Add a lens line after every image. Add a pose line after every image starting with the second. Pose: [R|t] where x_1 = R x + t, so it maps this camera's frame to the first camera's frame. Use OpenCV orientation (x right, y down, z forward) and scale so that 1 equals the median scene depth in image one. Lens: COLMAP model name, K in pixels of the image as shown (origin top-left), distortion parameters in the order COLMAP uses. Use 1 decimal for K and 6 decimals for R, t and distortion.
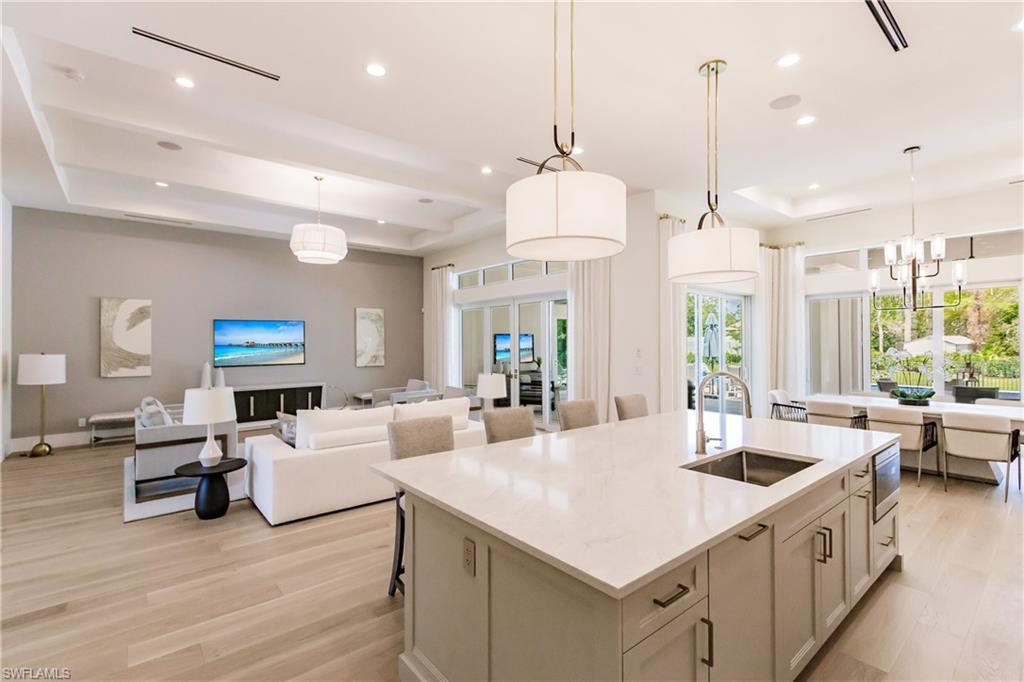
lens RADIAL K [[459.4, 0, 512.0], [0, 459.4, 341.0], [0, 0, 1]] dist [-0.001171, -0.000134]
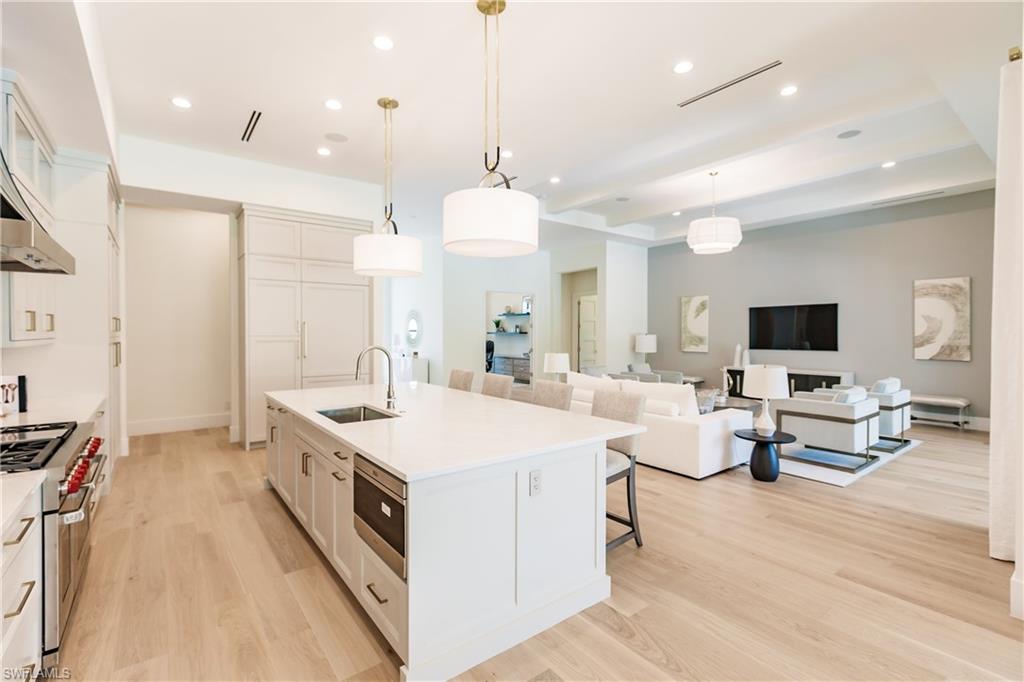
lens RADIAL K [[464.0, 0, 511.4], [0, 464.0, 344.7], [0, 0, 1]] dist [0.029049, -0.000020]
pose [[-0.036775, 0.035328, -0.998699, 0.608293], [0.004476, 0.999371, 0.035187, 0.003853], [0.999314, -0.003176, -0.036910, 0.487963]]
